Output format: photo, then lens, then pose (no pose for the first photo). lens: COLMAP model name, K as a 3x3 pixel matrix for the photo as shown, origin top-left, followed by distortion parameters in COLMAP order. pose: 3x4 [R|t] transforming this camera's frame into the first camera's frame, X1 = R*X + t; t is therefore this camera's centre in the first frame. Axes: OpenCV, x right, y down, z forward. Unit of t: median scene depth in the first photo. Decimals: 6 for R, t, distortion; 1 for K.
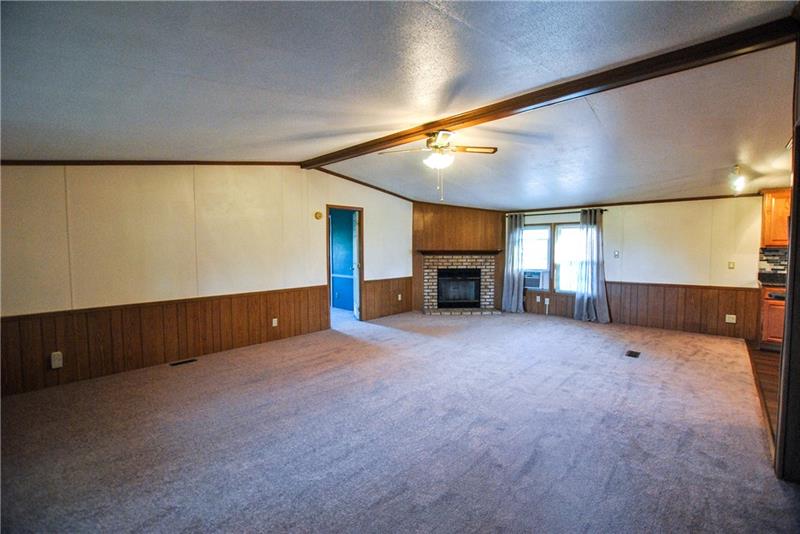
lens RADIAL K [[355.3, 0, 400.7], [0, 355.3, 267.6], [0, 0, 1]] dist [-0.027054, 0.002084]
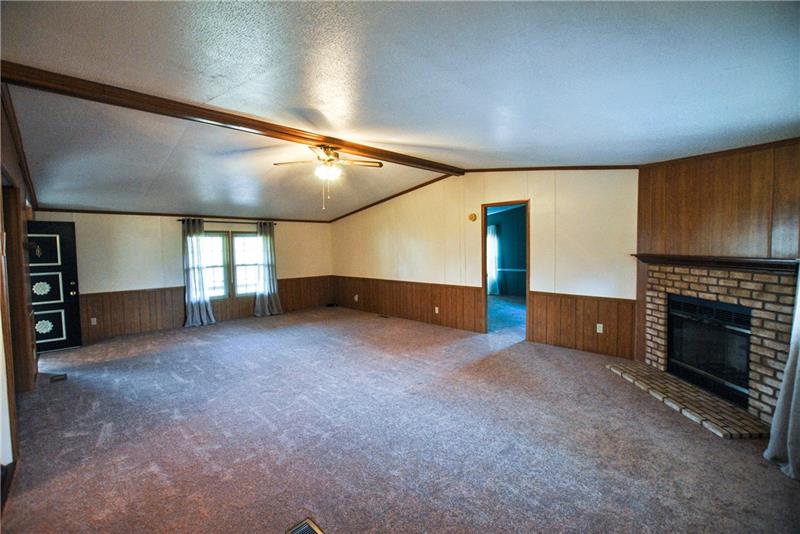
lens RADIAL K [[355.3, 0, 404.7], [0, 355.3, 260.9], [0, 0, 1]] dist [-0.027054, 0.002084]
pose [[-0.038402, 0.044950, -0.998251, 0.687900], [-0.046976, 0.997802, 0.046737, -0.052894], [0.998158, 0.048688, -0.036206, 0.740719]]
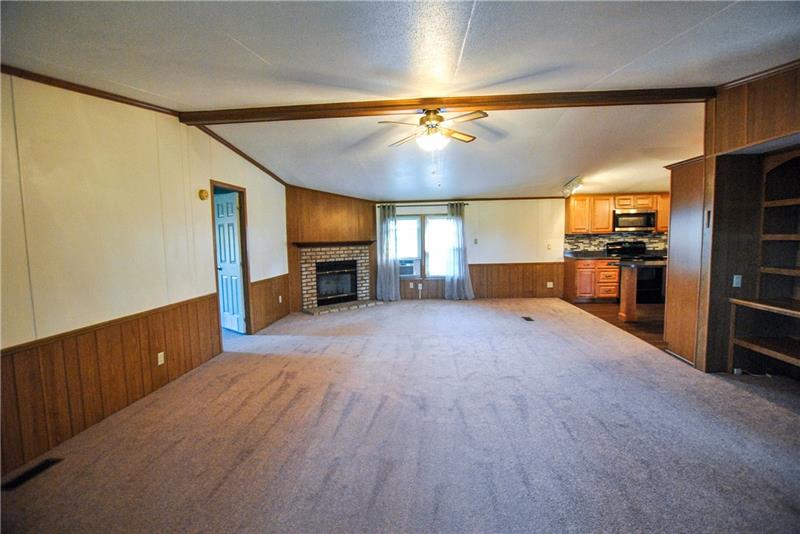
lens RADIAL K [[355.3, 0, 402.9], [0, 355.3, 265.9], [0, 0, 1]] dist [-0.027054, 0.002084]
pose [[0.783350, -0.062924, 0.618387, -0.315014], [0.054063, 0.997990, 0.033066, -0.007214], [-0.619225, 0.007529, 0.785178, 0.186046]]
